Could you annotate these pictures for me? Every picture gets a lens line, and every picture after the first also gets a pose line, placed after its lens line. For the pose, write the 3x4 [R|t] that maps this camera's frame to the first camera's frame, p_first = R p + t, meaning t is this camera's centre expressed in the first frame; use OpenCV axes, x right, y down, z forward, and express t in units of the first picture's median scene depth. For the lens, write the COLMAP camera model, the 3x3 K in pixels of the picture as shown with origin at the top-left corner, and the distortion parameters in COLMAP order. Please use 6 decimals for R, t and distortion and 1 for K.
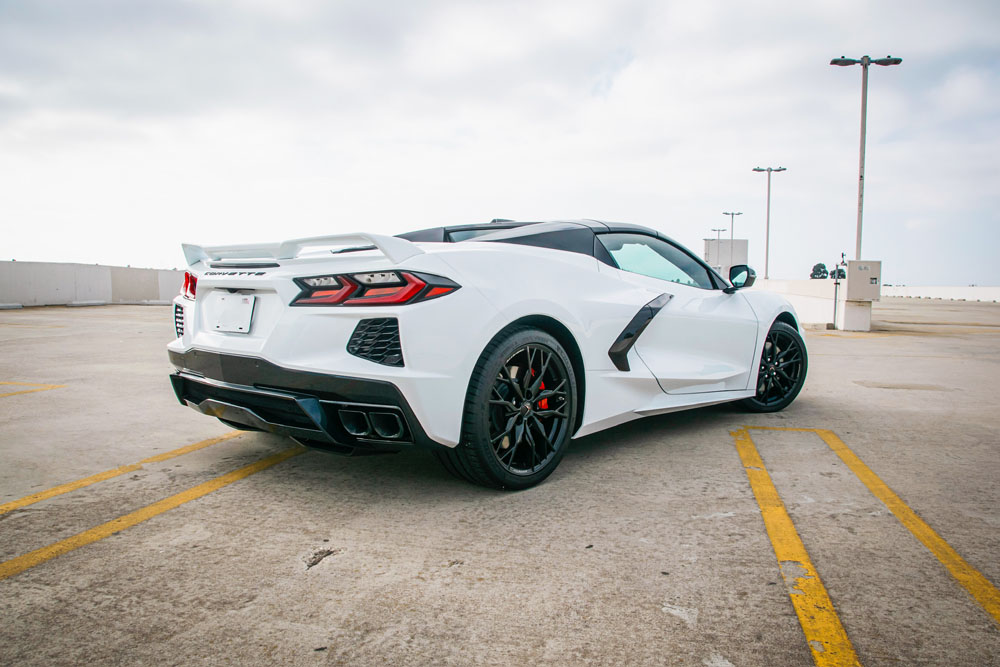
lens RADIAL K [[777.9, 0, 497.3], [0, 777.9, 333.9], [0, 0, 1]] dist [-0.098852, 0.018464]
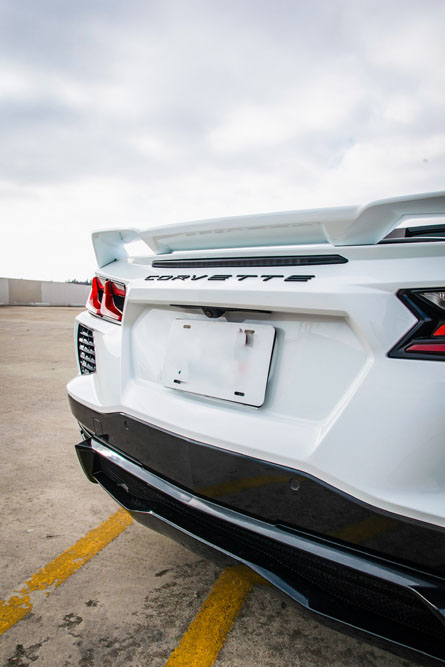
lens RADIAL K [[518.9, 0, 225.2], [0, 518.9, 334.0], [0, 0, 1]] dist [-0.098852, 0.018464]
pose [[0.997339, 0.018651, -0.070476, -0.297203], [-0.017690, 0.999742, 0.014237, -0.044827], [0.070723, -0.012952, 0.997412, 0.634731]]
